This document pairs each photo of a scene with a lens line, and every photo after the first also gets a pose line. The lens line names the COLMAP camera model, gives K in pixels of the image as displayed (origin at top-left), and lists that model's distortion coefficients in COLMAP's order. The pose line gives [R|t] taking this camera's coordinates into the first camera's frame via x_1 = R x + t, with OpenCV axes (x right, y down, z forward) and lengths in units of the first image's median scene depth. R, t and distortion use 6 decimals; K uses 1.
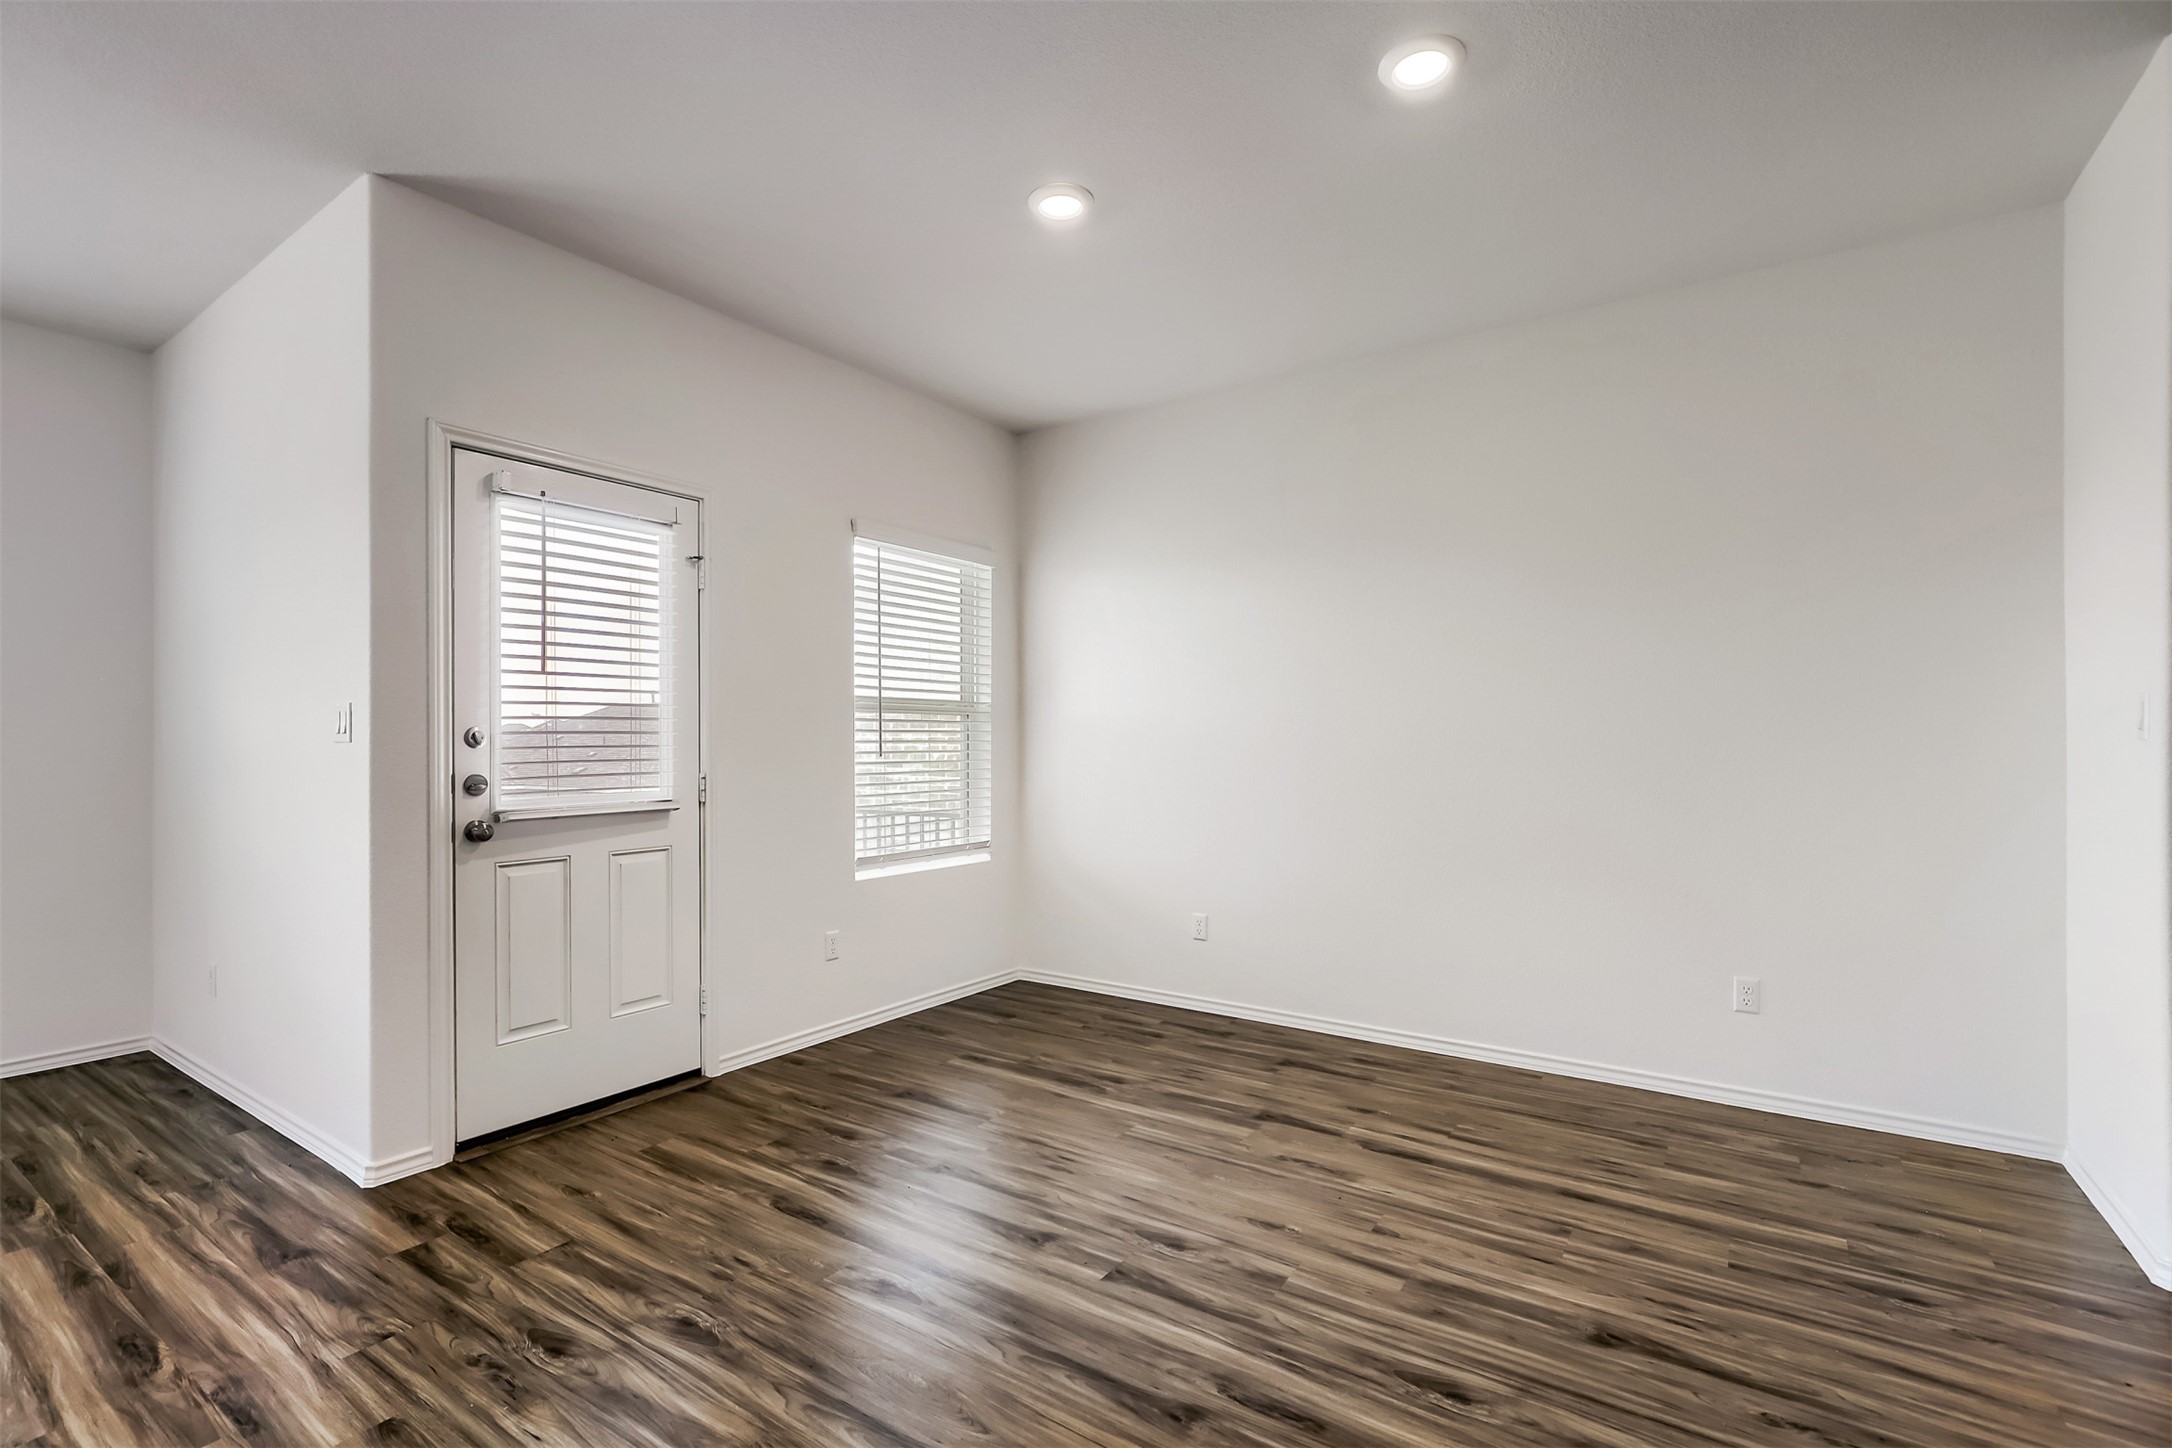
lens RADIAL K [[981.9, 0, 1077.4], [0, 981.9, 738.1], [0, 0, 1]] dist [-0.010699, 0.008663]
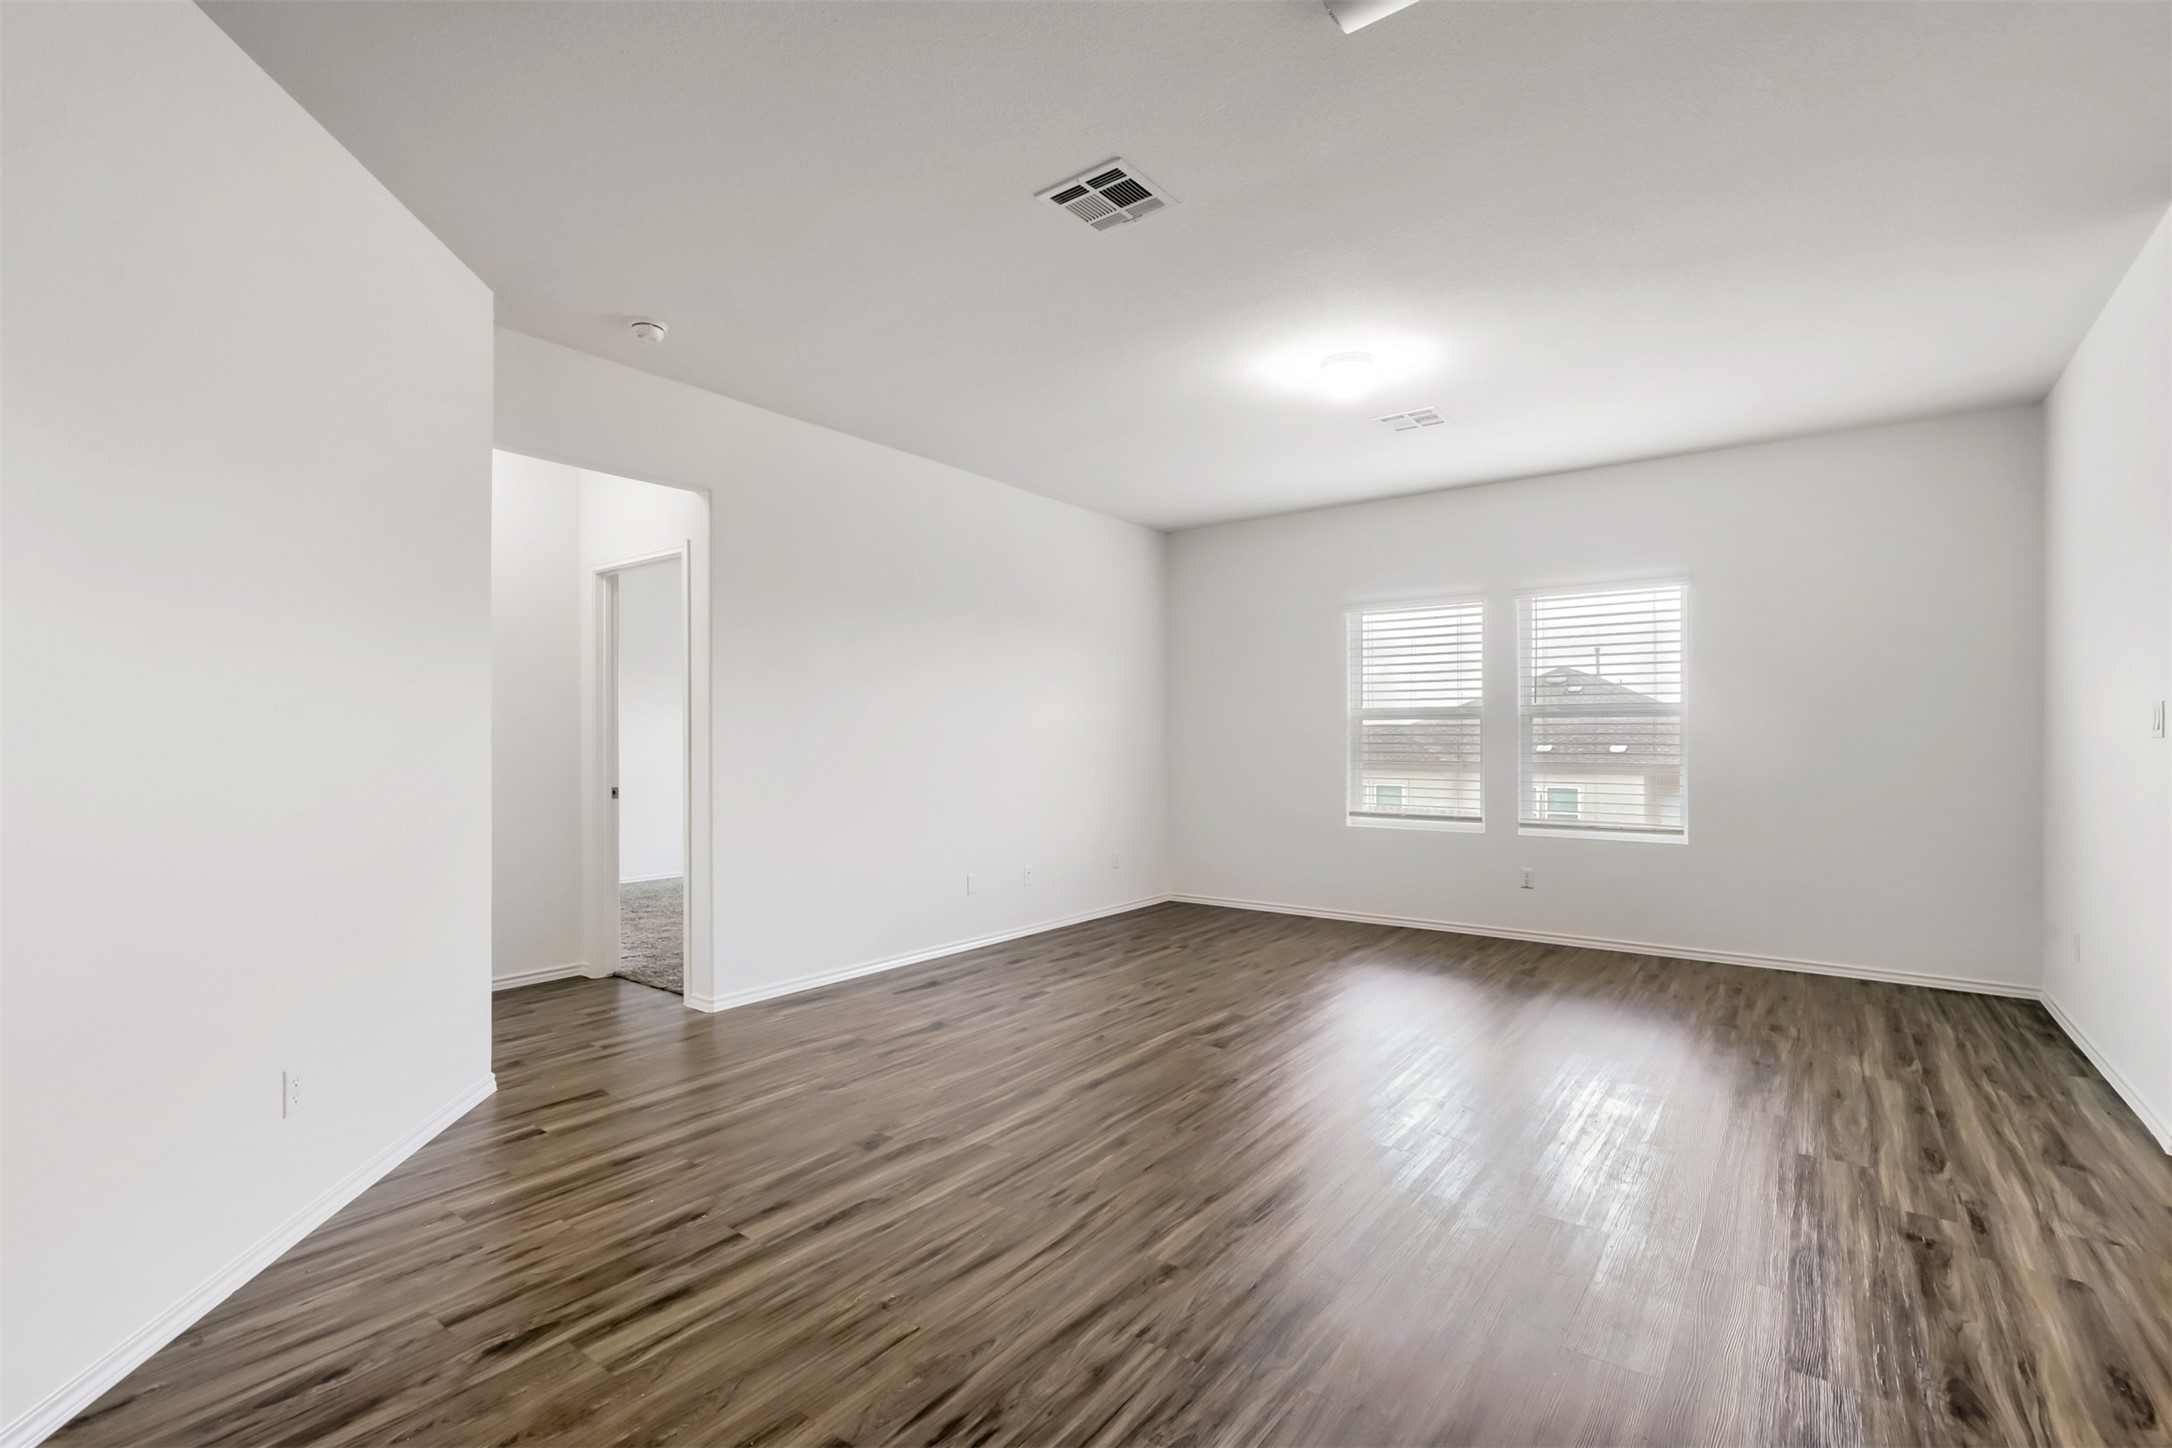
lens RADIAL K [[981.9, 0, 1077.4], [0, 981.9, 738.1], [0, 0, 1]] dist [-0.010699, 0.008663]
pose [[-0.039473, 0.001066, -0.999220, 0.386951], [0.006174, 0.999981, 0.000822, -0.003230], [0.999202, -0.006137, -0.039479, -0.143398]]
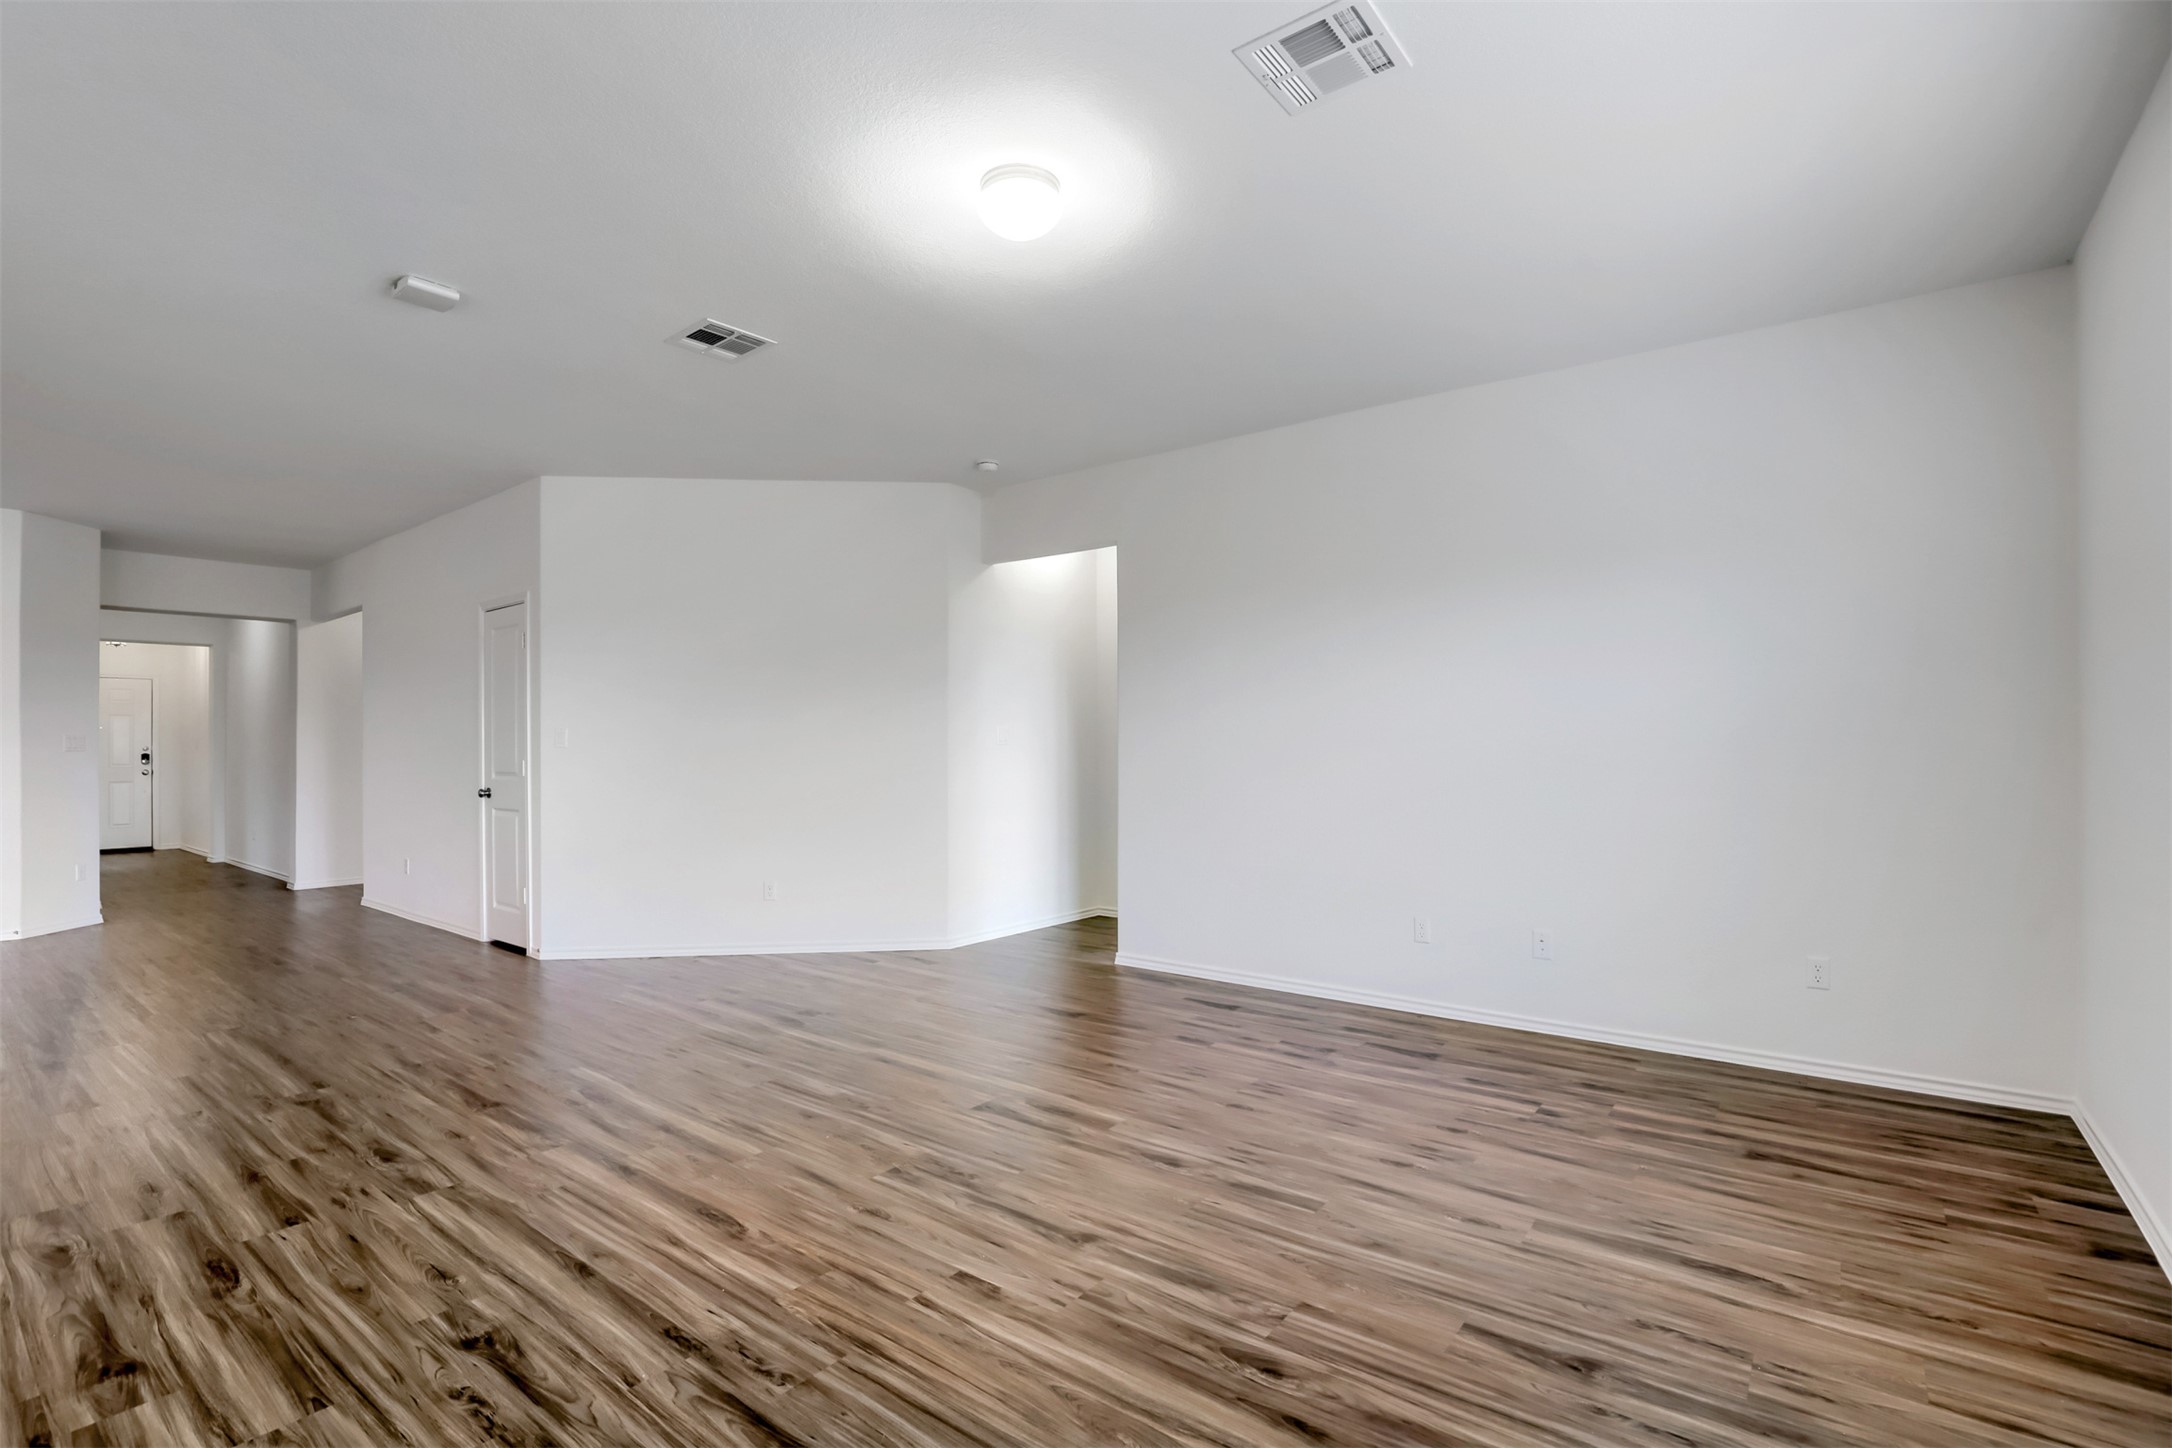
lens RADIAL K [[1000.4, 0, 1075.8], [0, 1000.4, 742.1], [0, 0, 1]] dist [-0.039561, 0.009742]
pose [[-0.998289, 0.008057, 0.057911, -1.261465], [0.007718, 0.999952, -0.006081, 0.007568], [-0.057957, -0.005623, -0.998303, 1.236472]]
